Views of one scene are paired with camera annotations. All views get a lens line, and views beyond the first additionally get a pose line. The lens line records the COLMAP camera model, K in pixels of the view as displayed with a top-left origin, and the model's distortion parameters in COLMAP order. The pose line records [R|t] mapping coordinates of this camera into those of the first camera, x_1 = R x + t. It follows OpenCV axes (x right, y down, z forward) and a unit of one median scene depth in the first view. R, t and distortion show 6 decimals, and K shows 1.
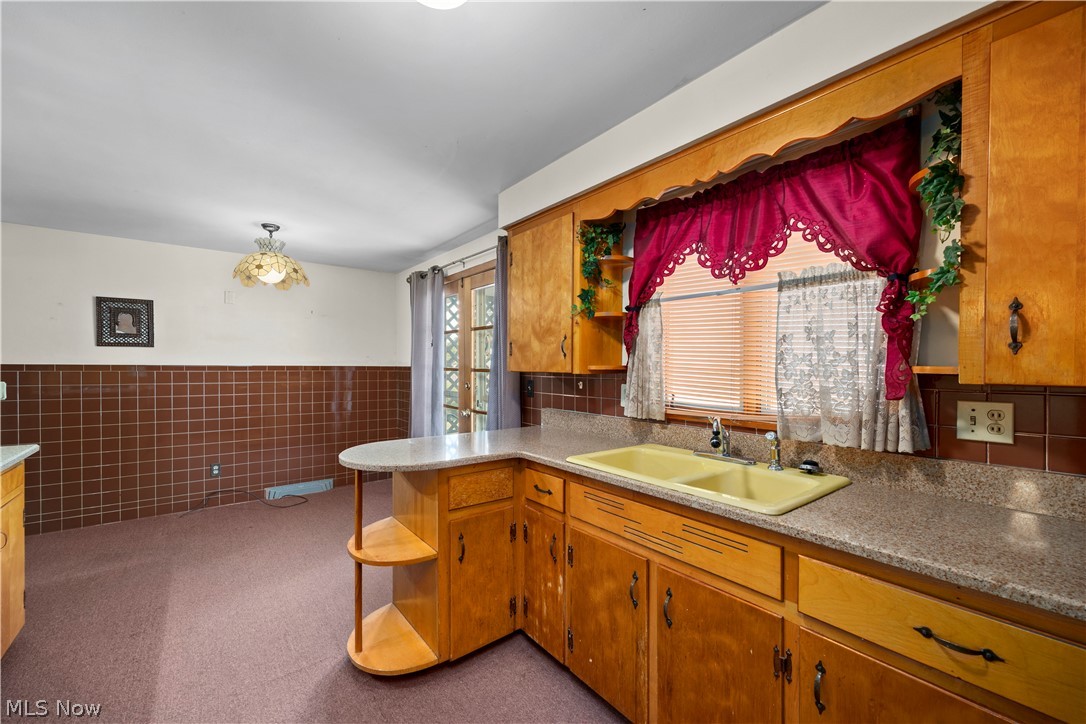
lens RADIAL K [[421.7, 0, 540.6], [0, 421.7, 370.8], [0, 0, 1]] dist [-0.003689, 0.000056]
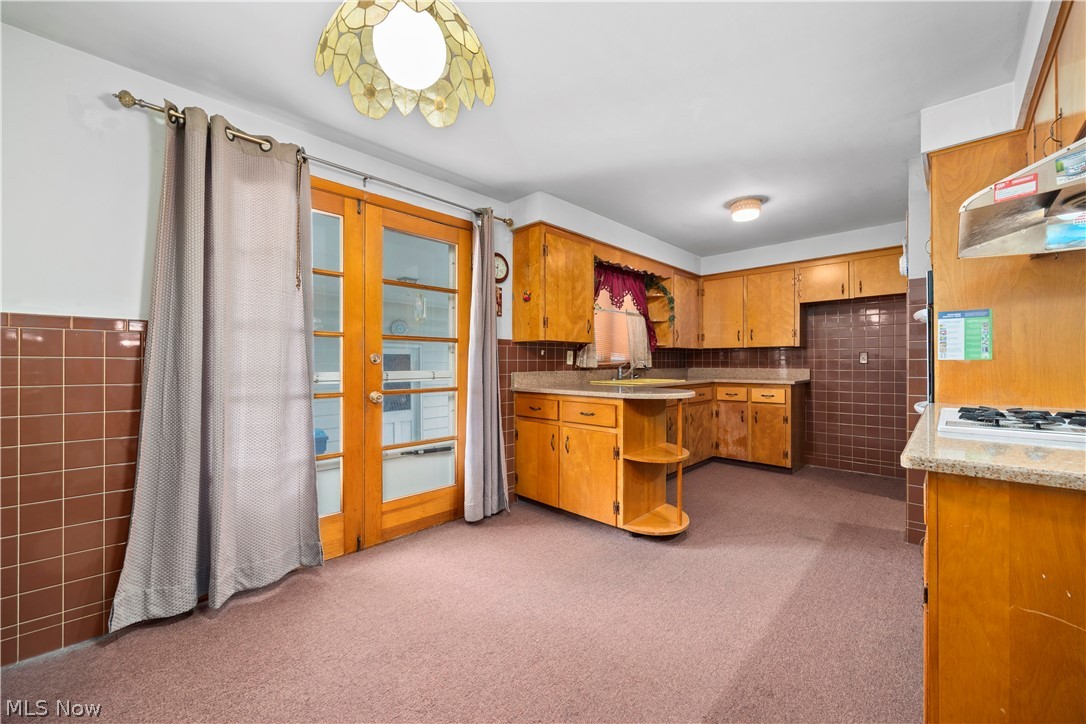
lens RADIAL K [[421.7, 0, 535.4], [0, 421.7, 362.8], [0, 0, 1]] dist [-0.003689, 0.000056]
pose [[-0.111363, -0.007637, 0.993750, -0.929043], [0.009955, 0.999912, 0.008800, 0.039639], [-0.993730, 0.010873, -0.111277, 0.835127]]
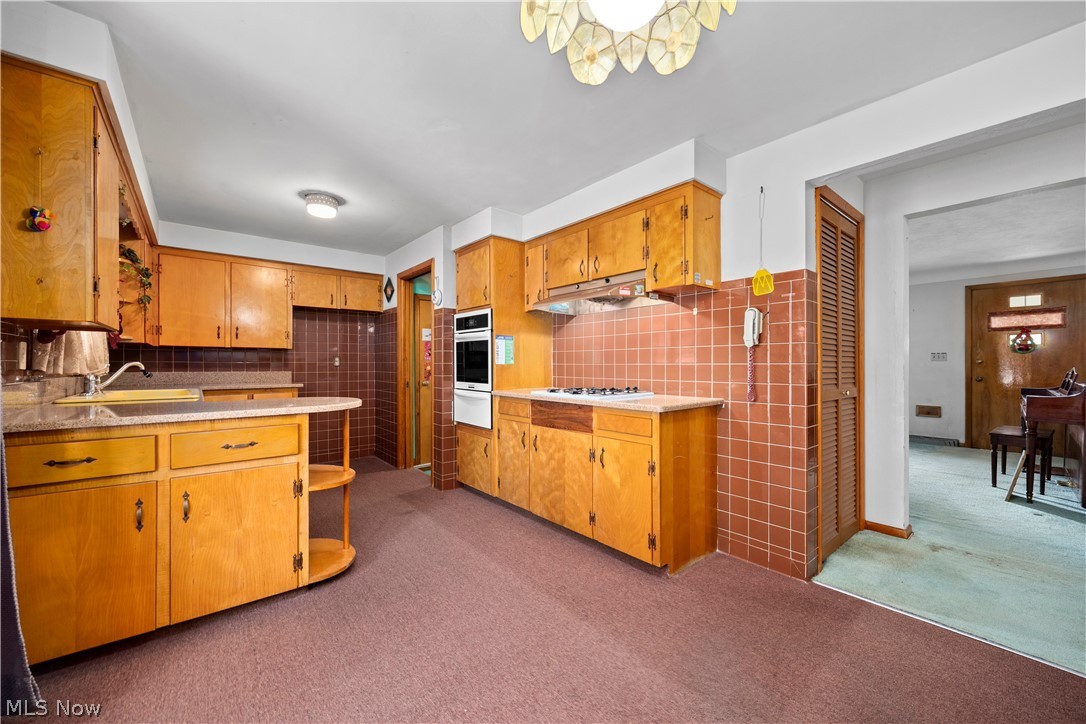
lens RADIAL K [[421.7, 0, 550.5], [0, 421.7, 368.4], [0, 0, 1]] dist [-0.003689, 0.000056]
pose [[-0.999781, -0.008031, -0.019333, -0.526958], [-0.008423, 0.999758, 0.020317, 0.036153], [0.019165, 0.020476, -0.999607, 1.163646]]
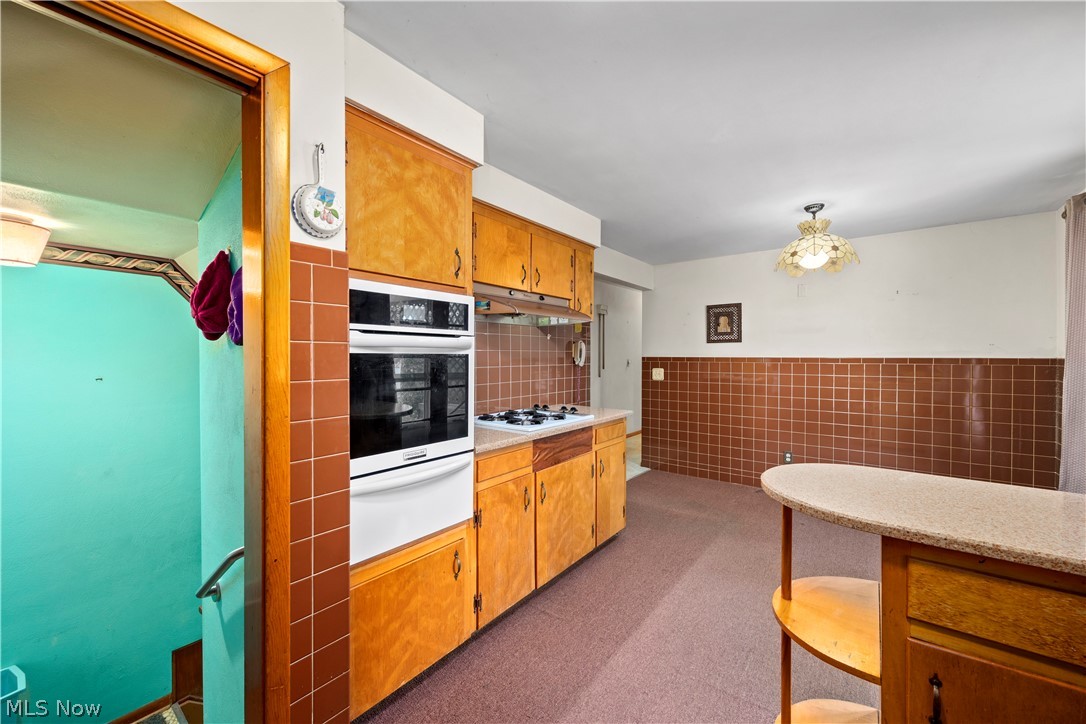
lens RADIAL K [[421.7, 0, 554.2], [0, 421.7, 358.8], [0, 0, 1]] dist [-0.003689, 0.000056]
pose [[0.248308, 0.001473, -0.968680, 0.102206], [-0.010169, 0.999948, -0.001086, -0.002643], [0.968628, 0.010120, 0.248310, 0.199729]]
